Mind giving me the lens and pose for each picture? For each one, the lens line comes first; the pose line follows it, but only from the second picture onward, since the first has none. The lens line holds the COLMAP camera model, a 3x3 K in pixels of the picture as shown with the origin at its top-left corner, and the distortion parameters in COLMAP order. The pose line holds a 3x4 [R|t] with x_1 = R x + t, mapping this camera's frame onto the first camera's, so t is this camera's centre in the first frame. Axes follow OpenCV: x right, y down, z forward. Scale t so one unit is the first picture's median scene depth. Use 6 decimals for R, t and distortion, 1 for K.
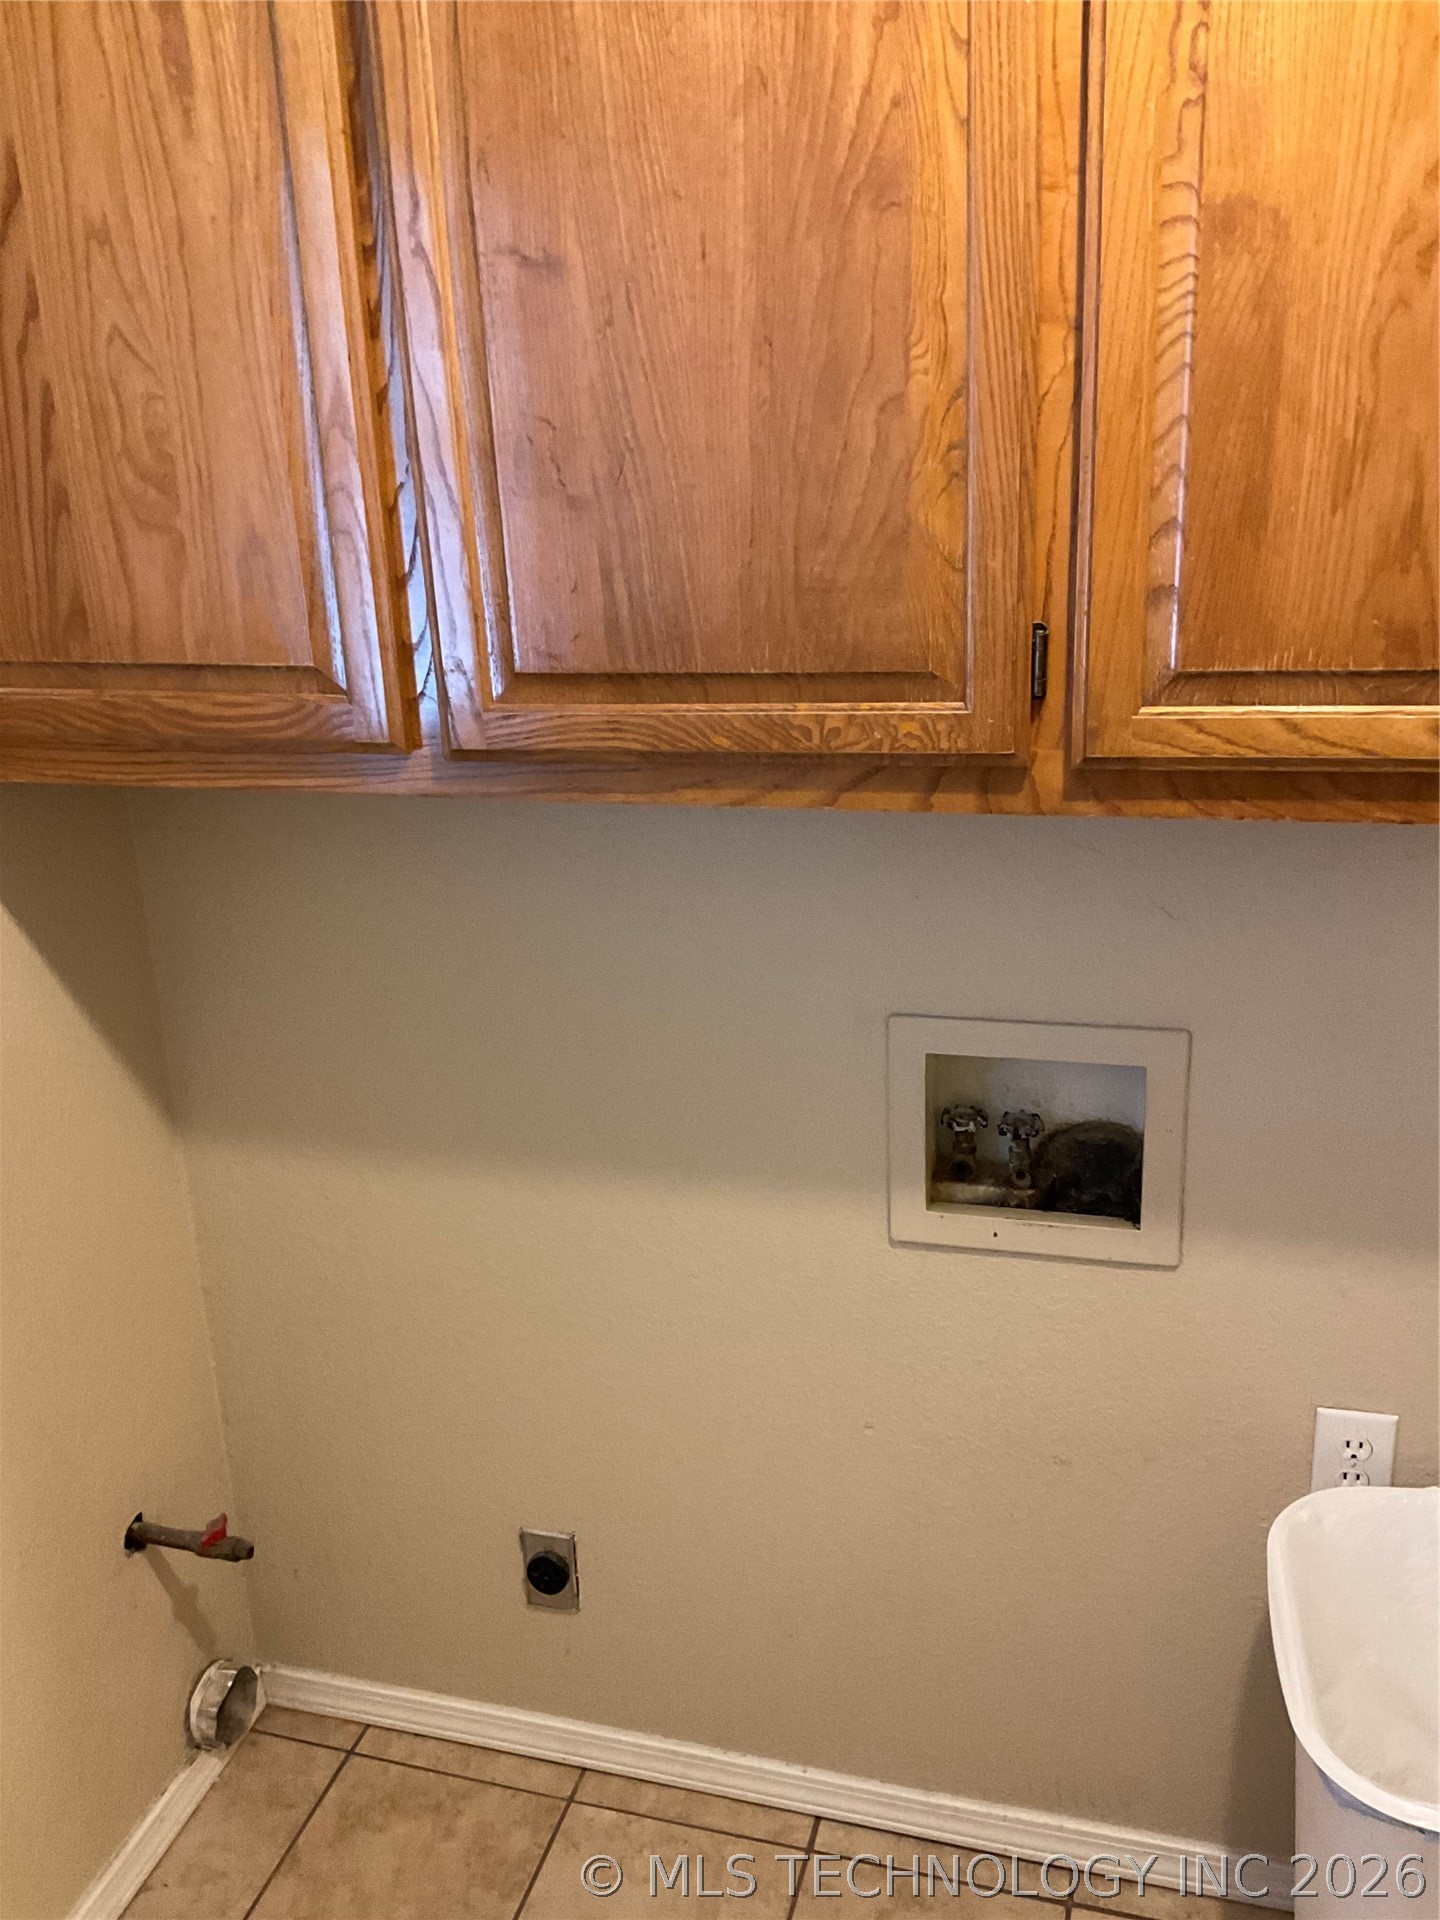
lens RADIAL K [[1576.9, 0, 727.4], [0, 1576.9, 949.2], [0, 0, 1]] dist [0.091748, -0.181039]
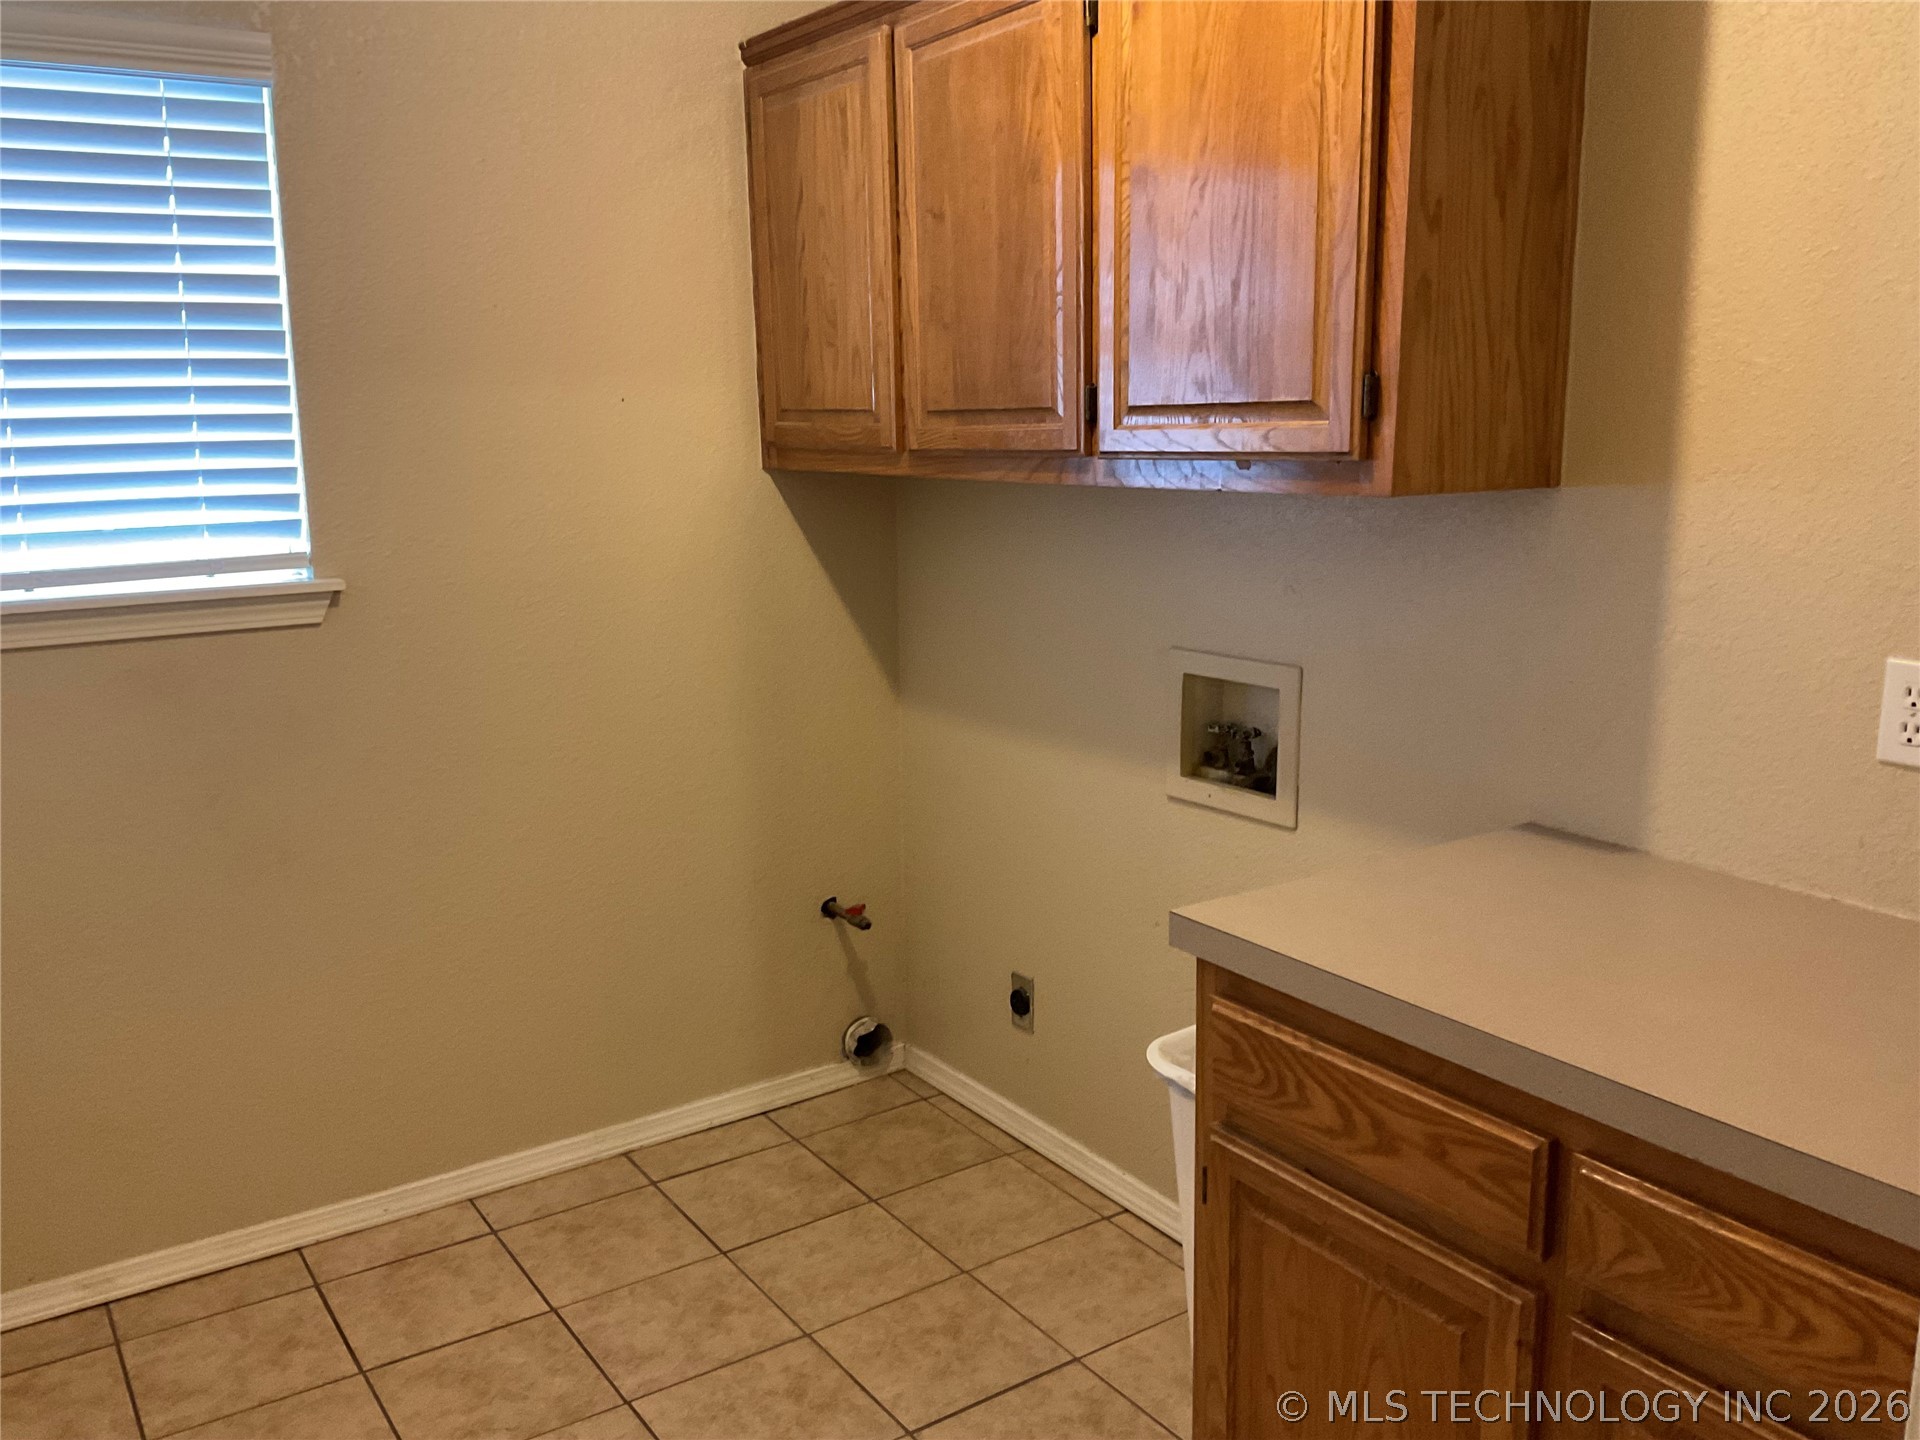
lens RADIAL K [[1576.9, 0, 954.1], [0, 1576.9, 715.6], [0, 0, 1]] dist [0.091748, -0.181039]
pose [[0.760995, 0.146885, -0.631911, 1.171497], [-0.210549, 0.977226, -0.026408, 0.241584], [0.613641, 0.153145, 0.774591, -0.465840]]
